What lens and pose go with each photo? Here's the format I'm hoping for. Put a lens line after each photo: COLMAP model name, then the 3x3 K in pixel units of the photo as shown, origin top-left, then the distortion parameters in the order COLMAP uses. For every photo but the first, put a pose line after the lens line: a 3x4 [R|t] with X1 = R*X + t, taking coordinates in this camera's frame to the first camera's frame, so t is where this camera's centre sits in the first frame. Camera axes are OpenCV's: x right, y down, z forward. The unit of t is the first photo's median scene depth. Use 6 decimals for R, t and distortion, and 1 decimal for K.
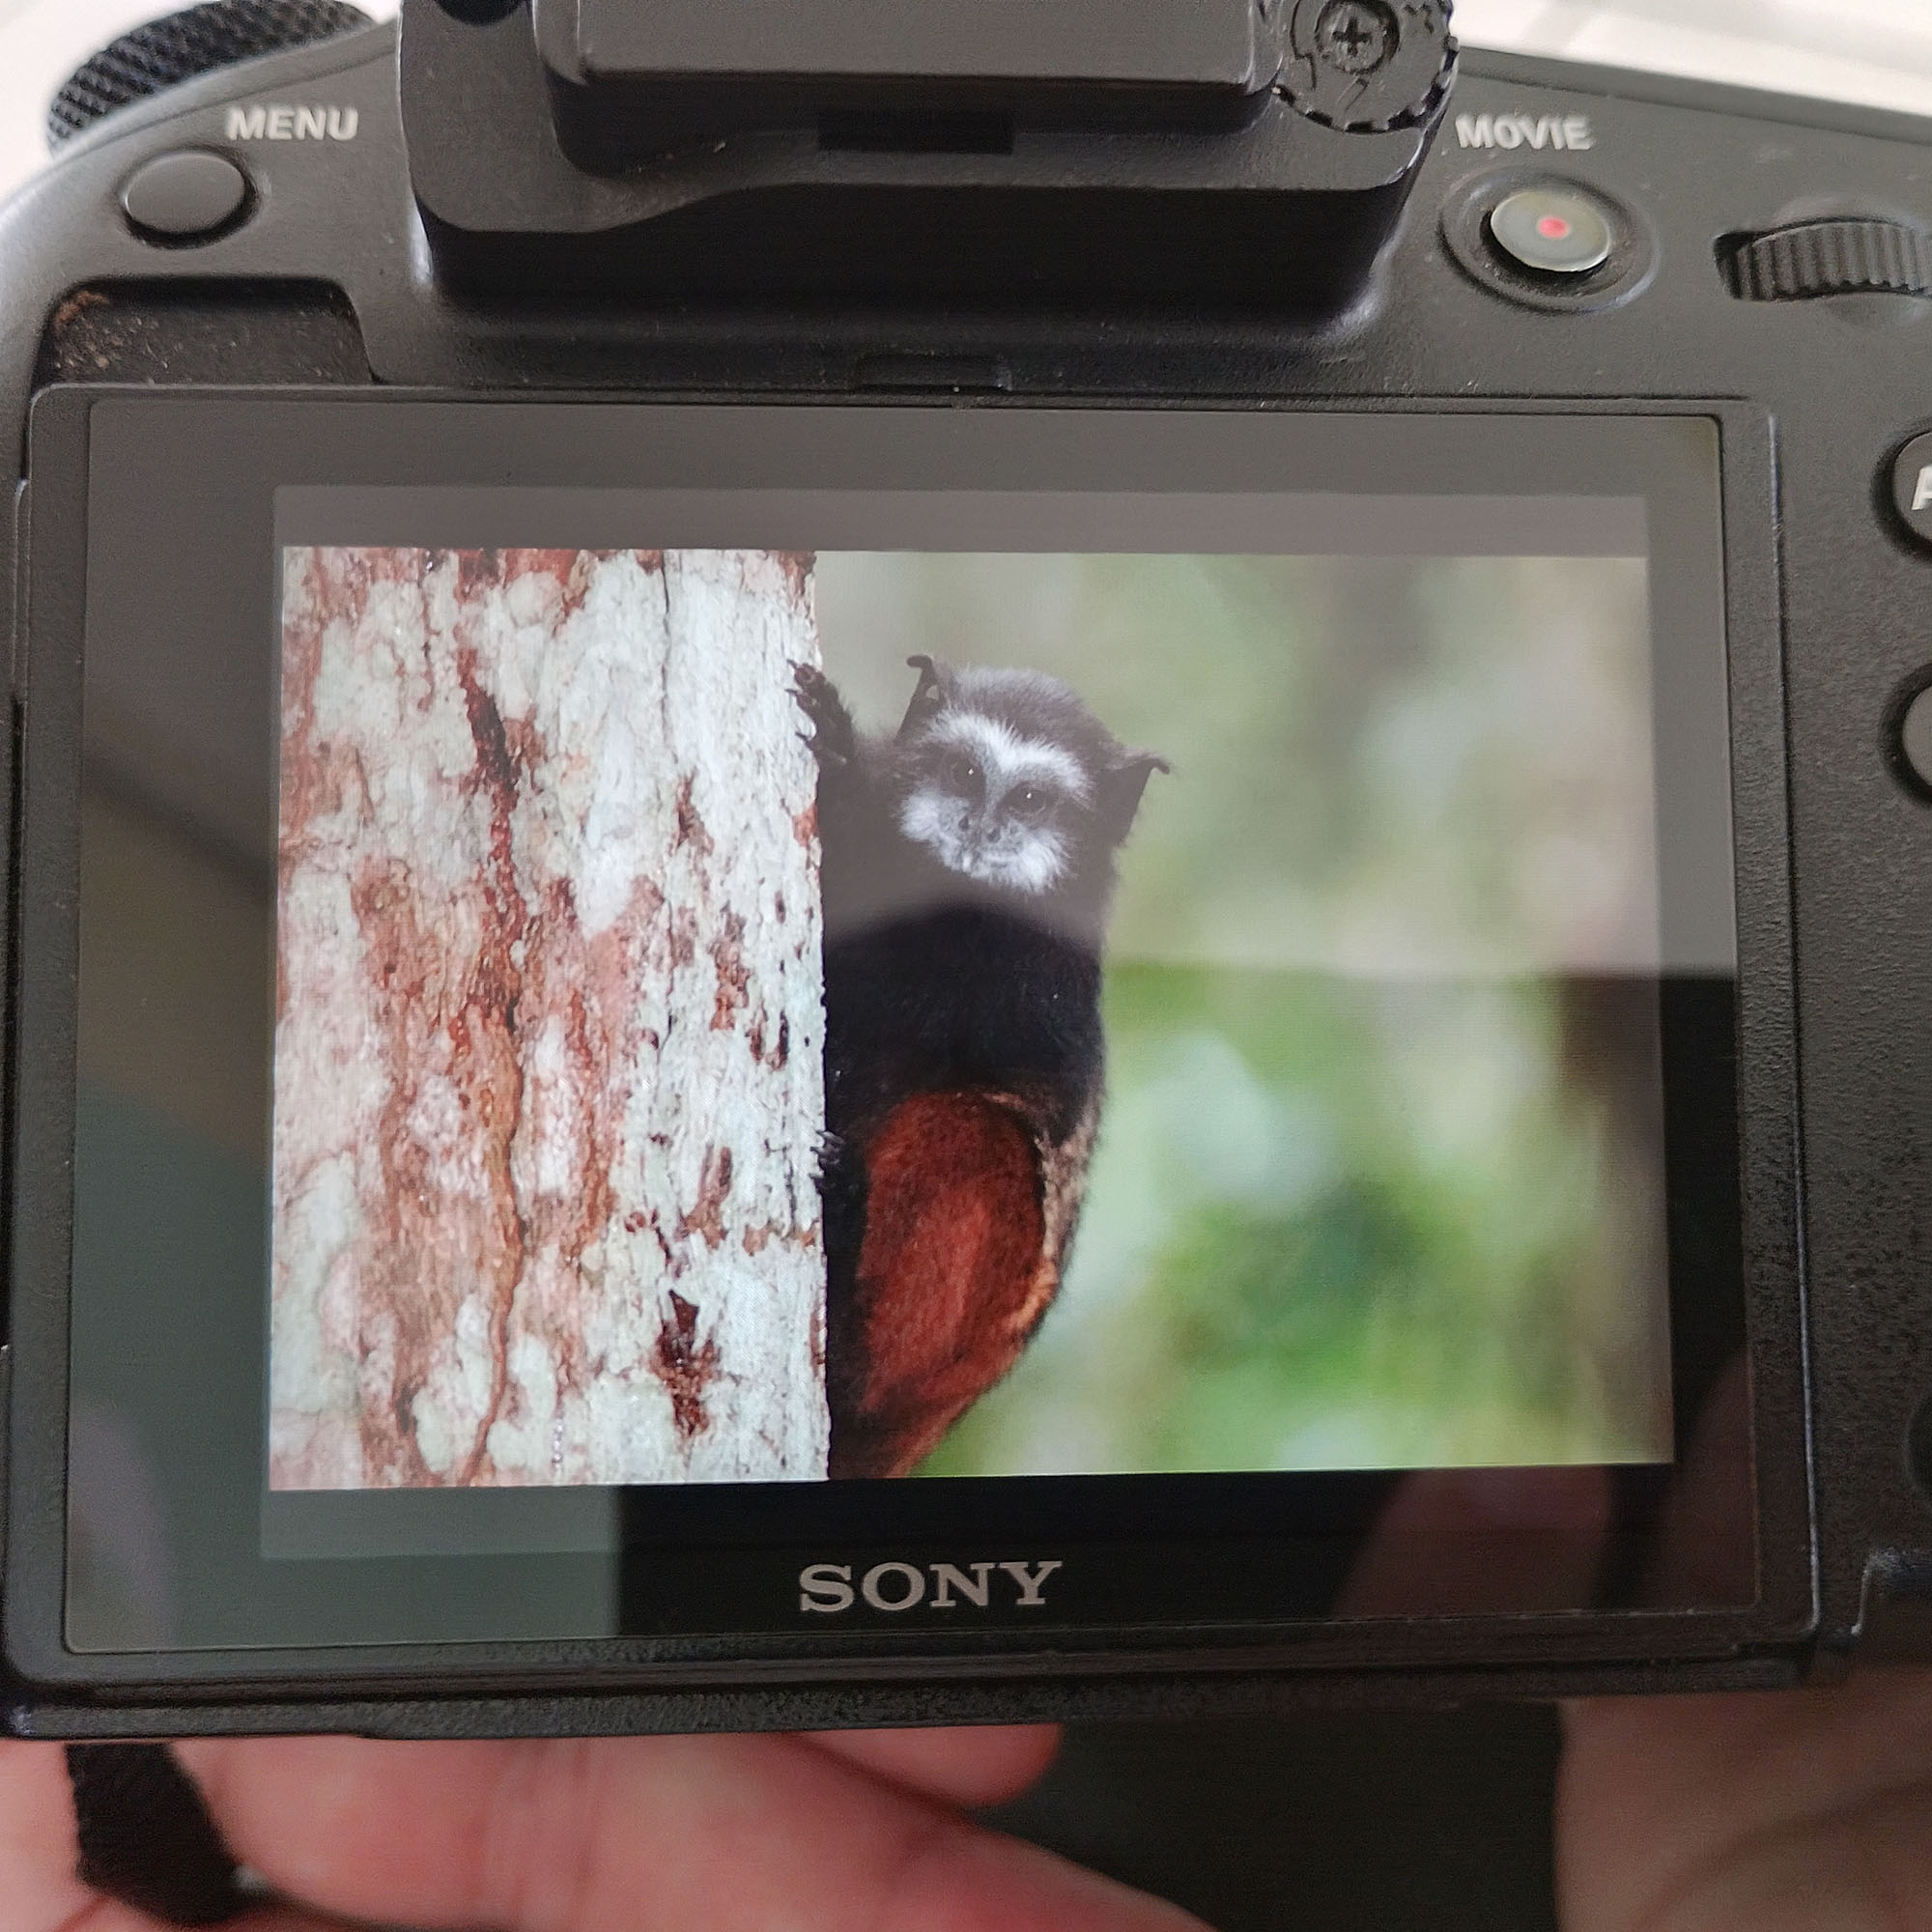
lens RADIAL K [[2372.4, 0, 960.2], [0, 2372.4, 959.3], [0, 0, 1]] dist [-0.025339, 0.000000]
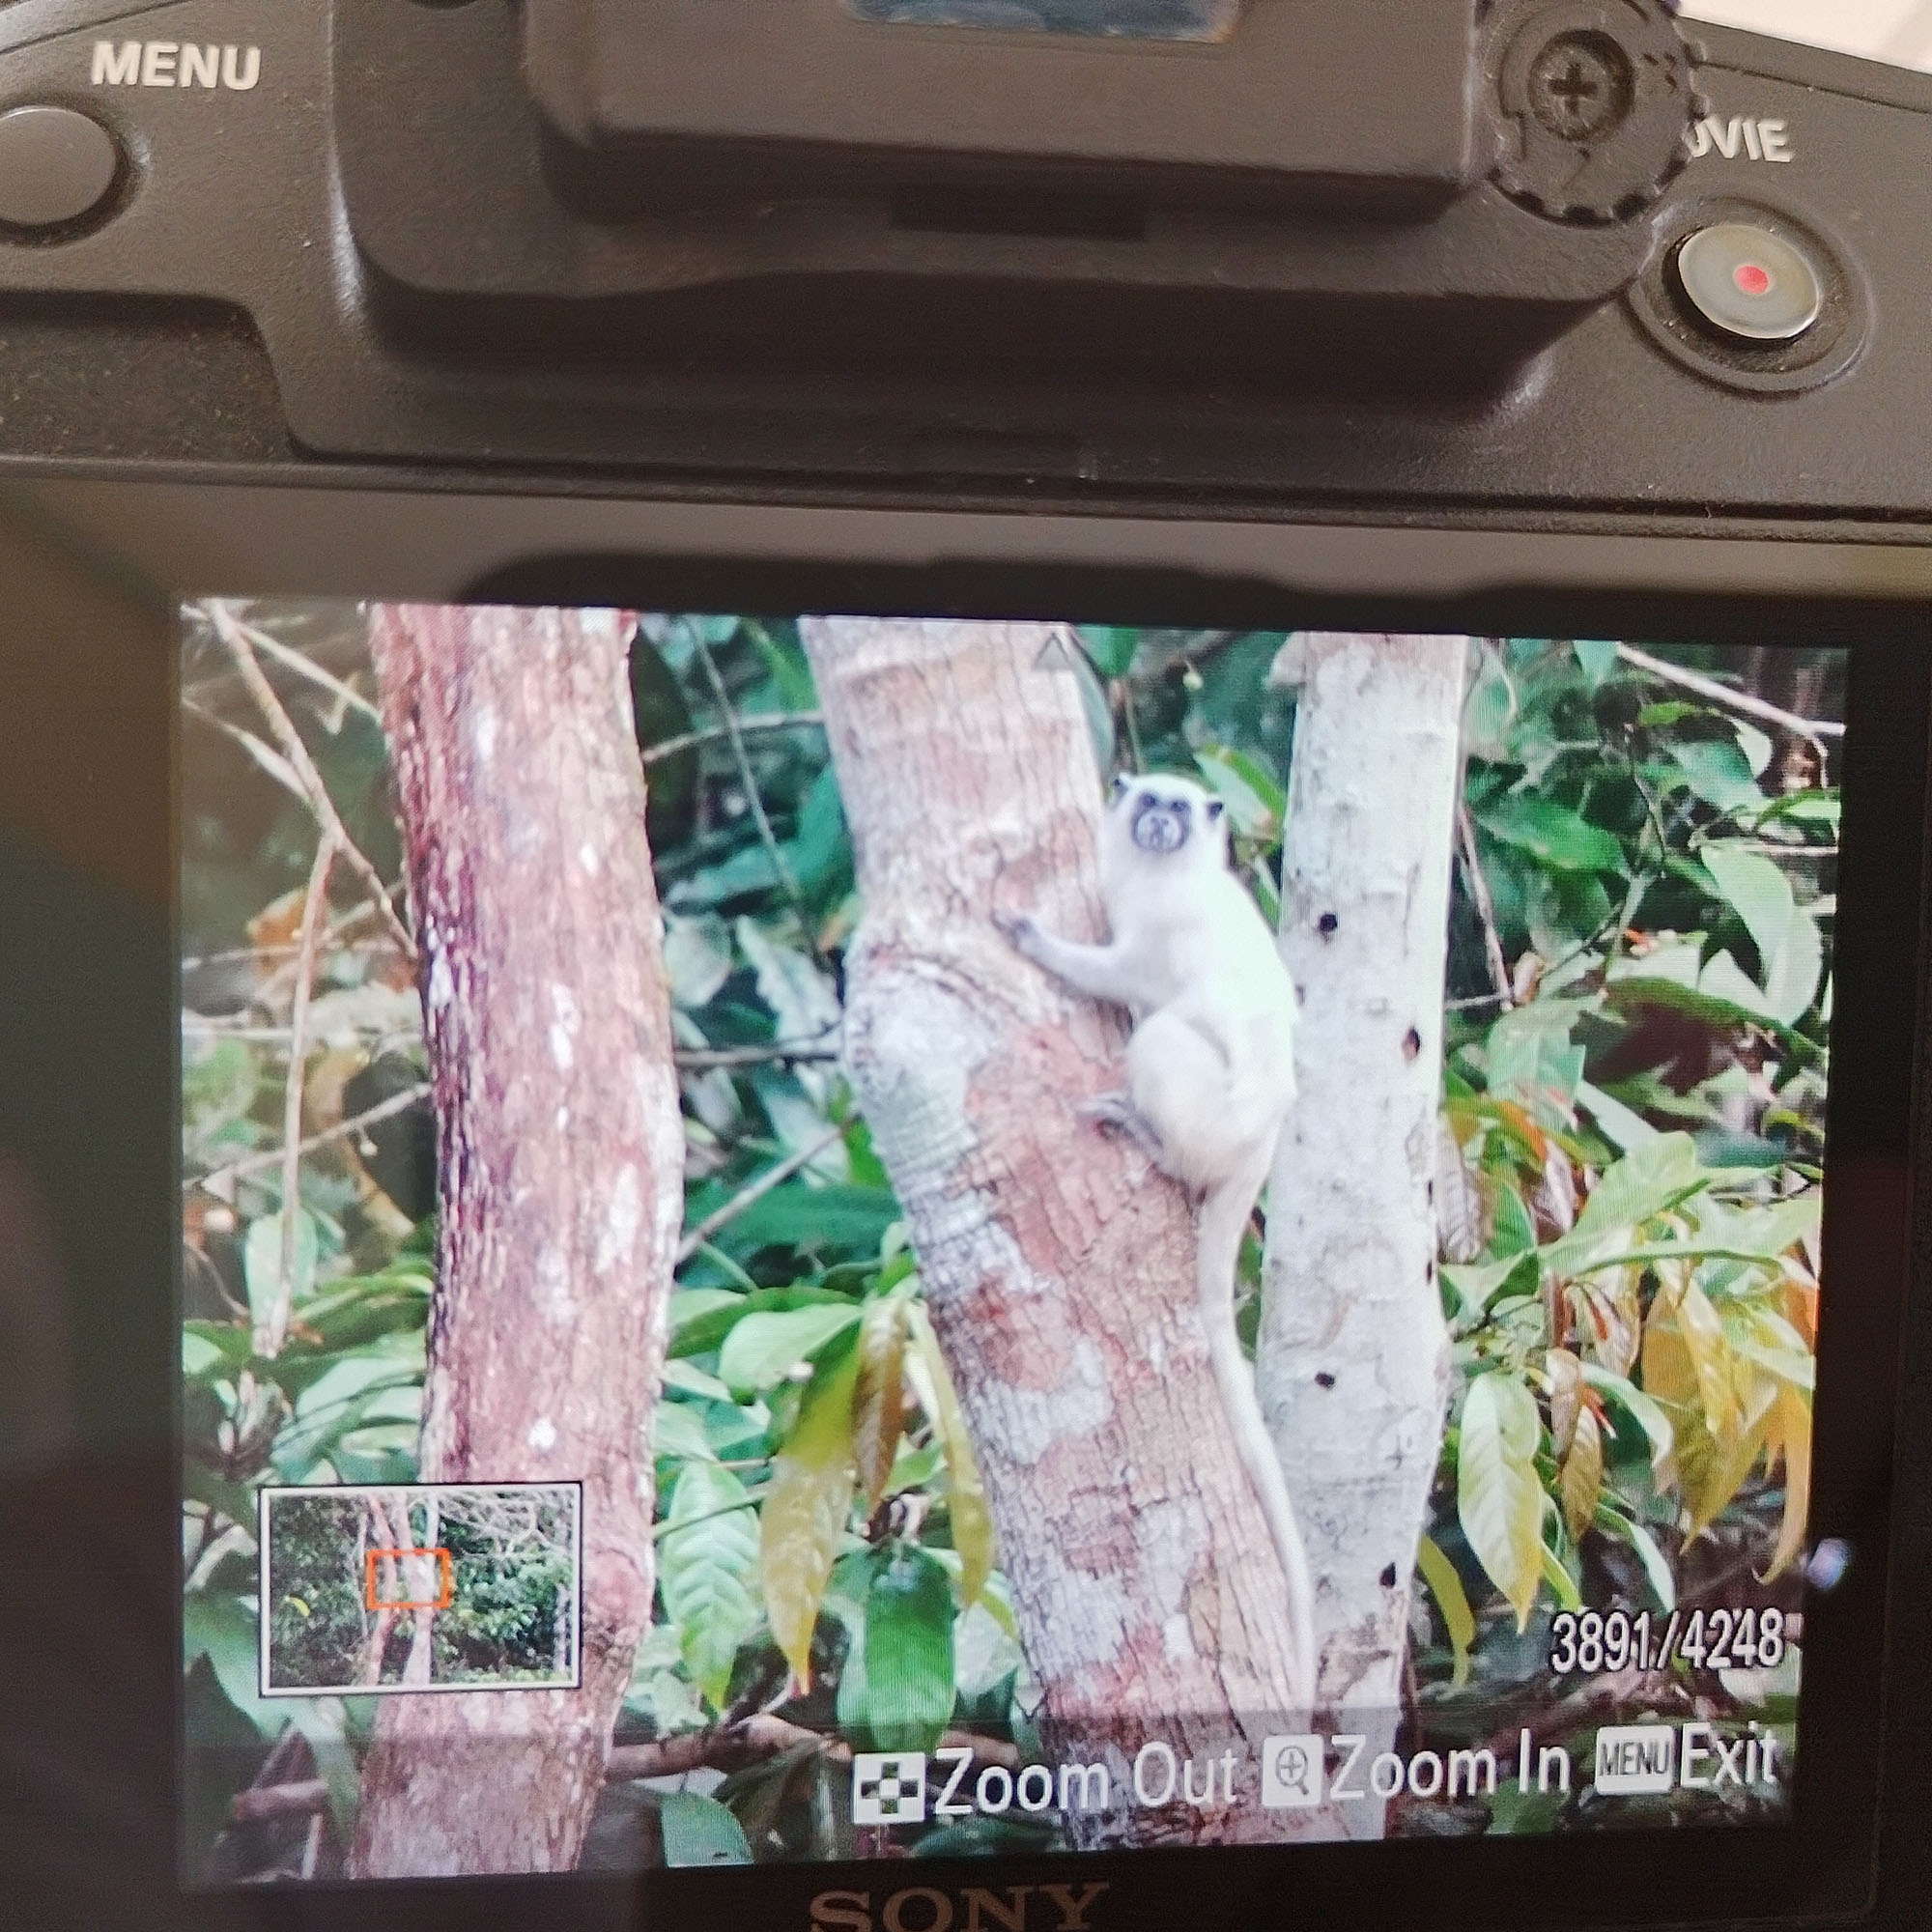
lens RADIAL K [[2372.4, 0, 953.7], [0, 2372.4, 962.4], [0, 0, 1]] dist [-0.025339, 0.000000]
pose [[0.997503, 0.024503, 0.066237, -0.076324], [-0.034272, 0.987994, 0.150641, -0.199451], [-0.061751, -0.152535, 0.986367, 0.185650]]
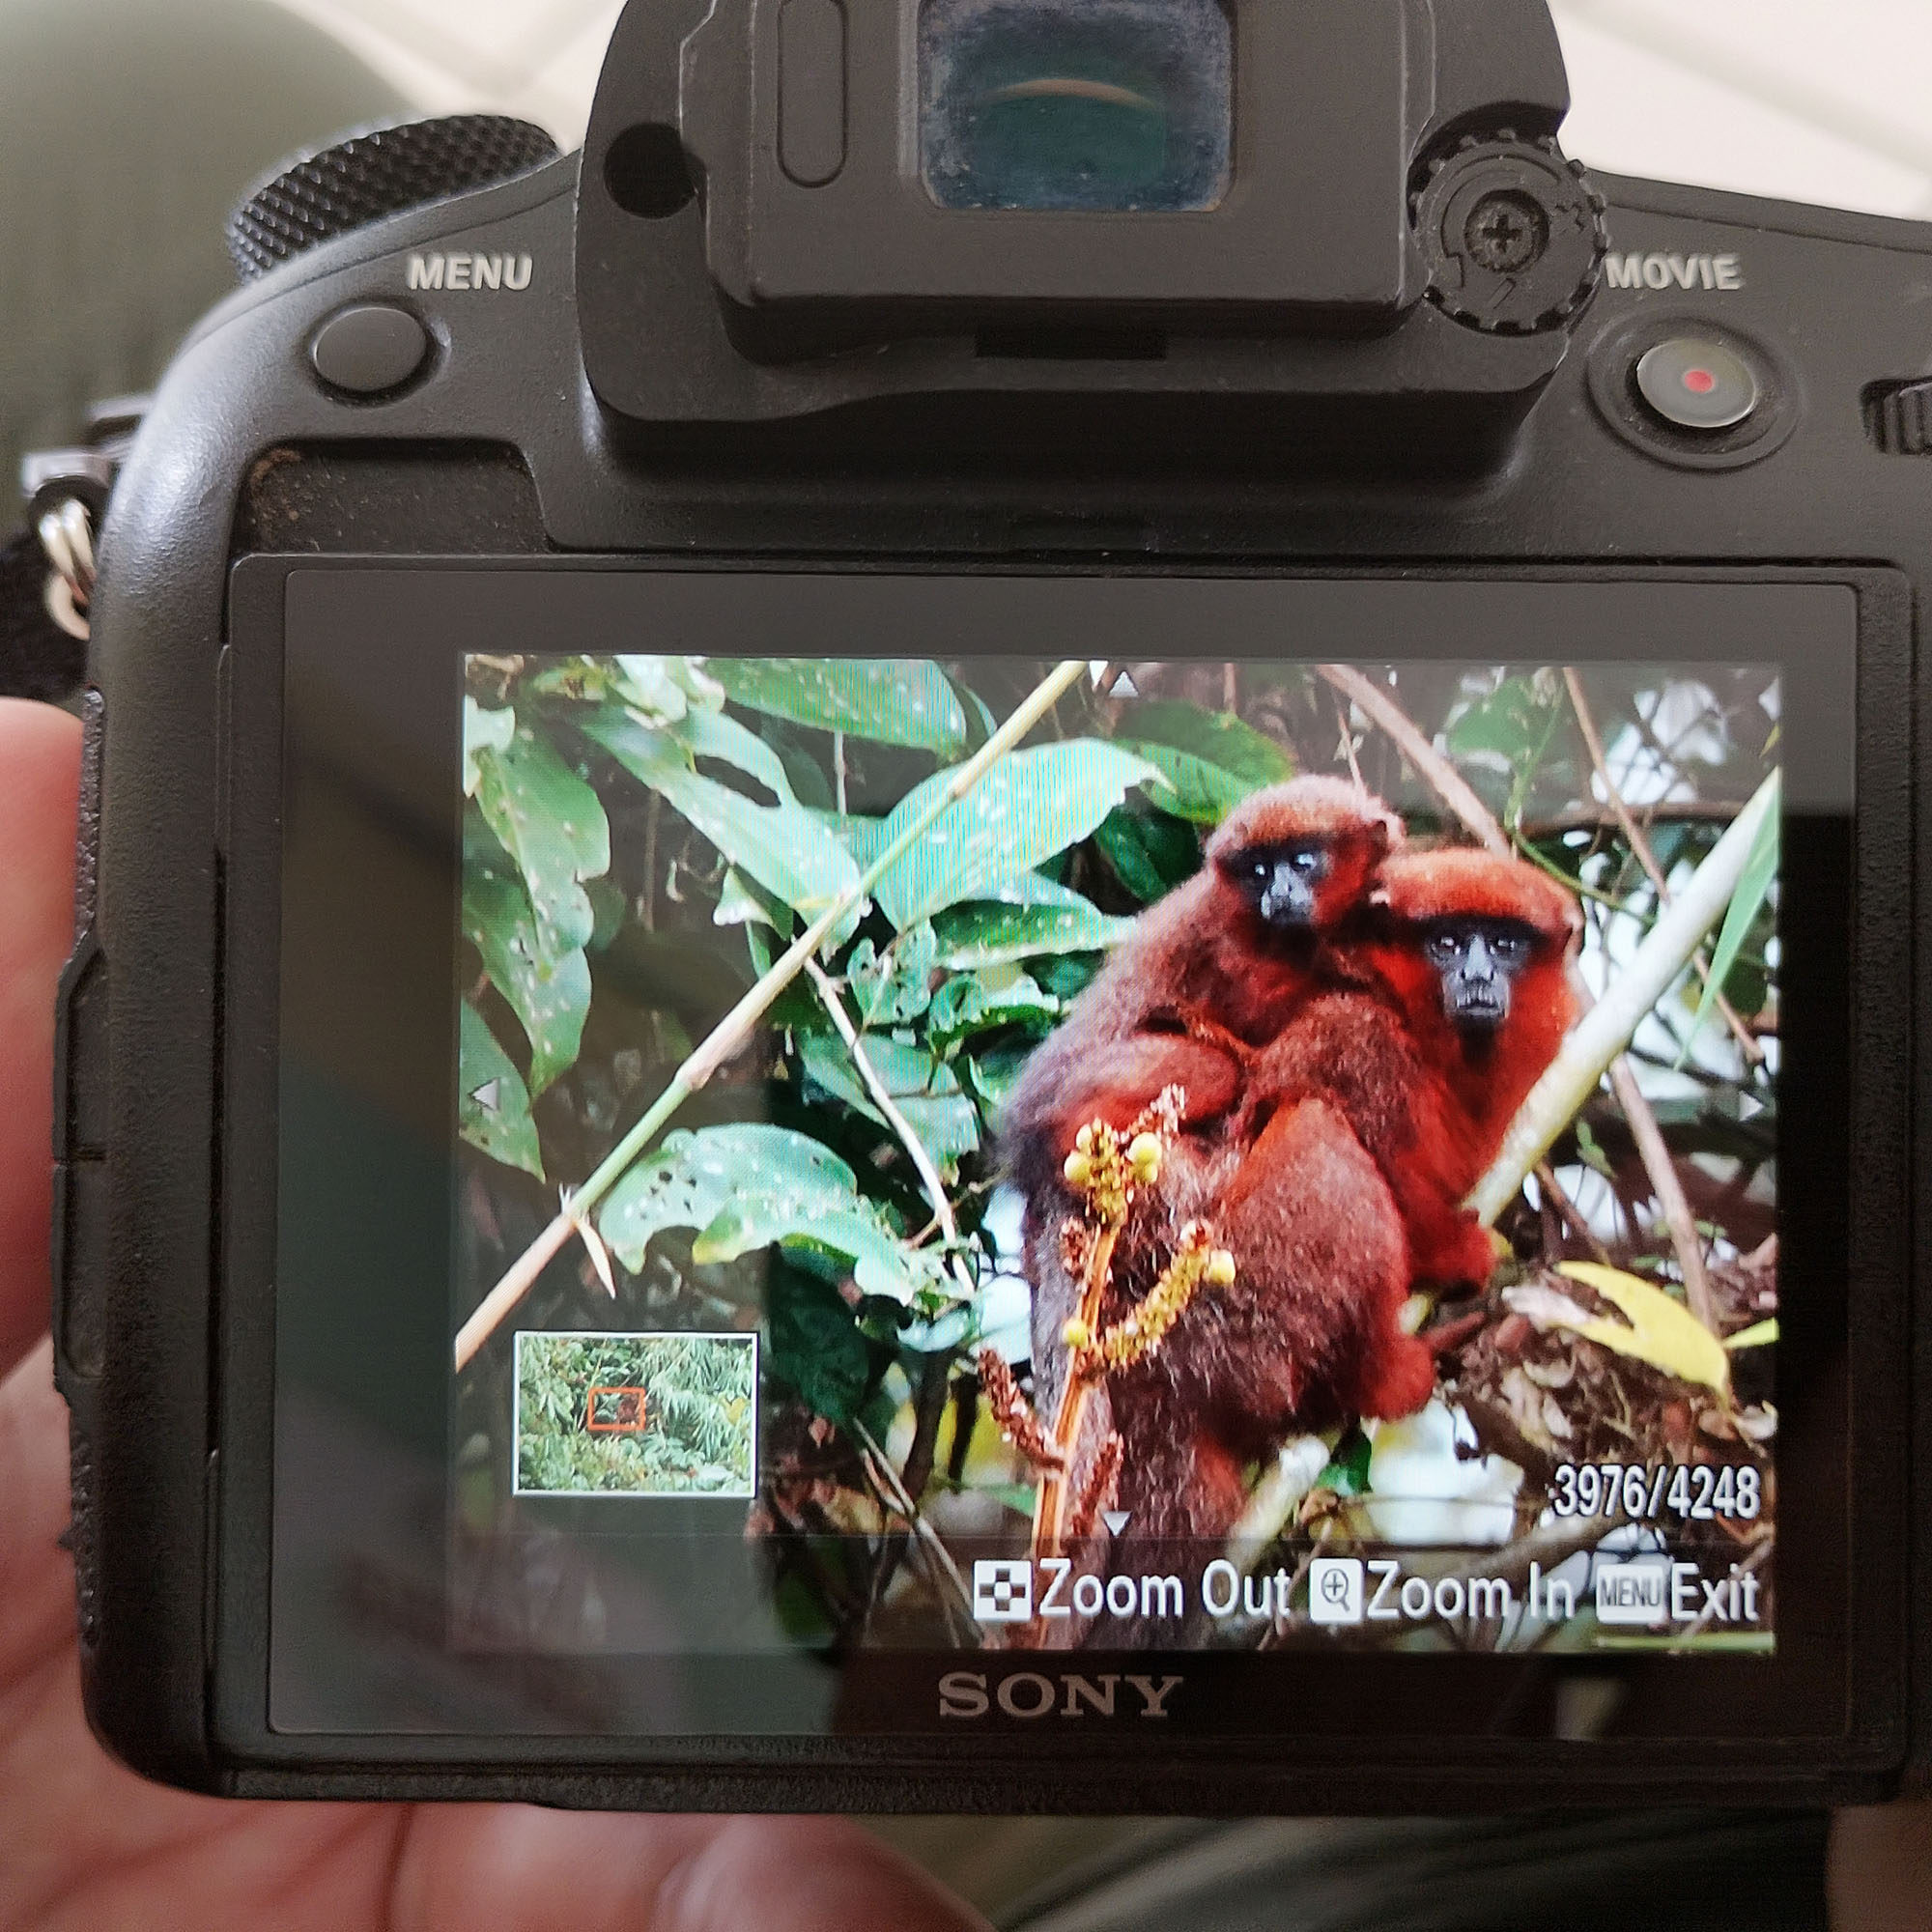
lens RADIAL K [[2372.4, 0, 928.1], [0, 2372.4, 955.5], [0, 0, 1]] dist [-0.025339, 0.000000]
pose [[0.997722, 0.018132, -0.064974, -0.008455], [-0.013769, 0.997659, 0.066979, -0.133636], [0.066036, -0.065932, 0.995637, -0.047936]]
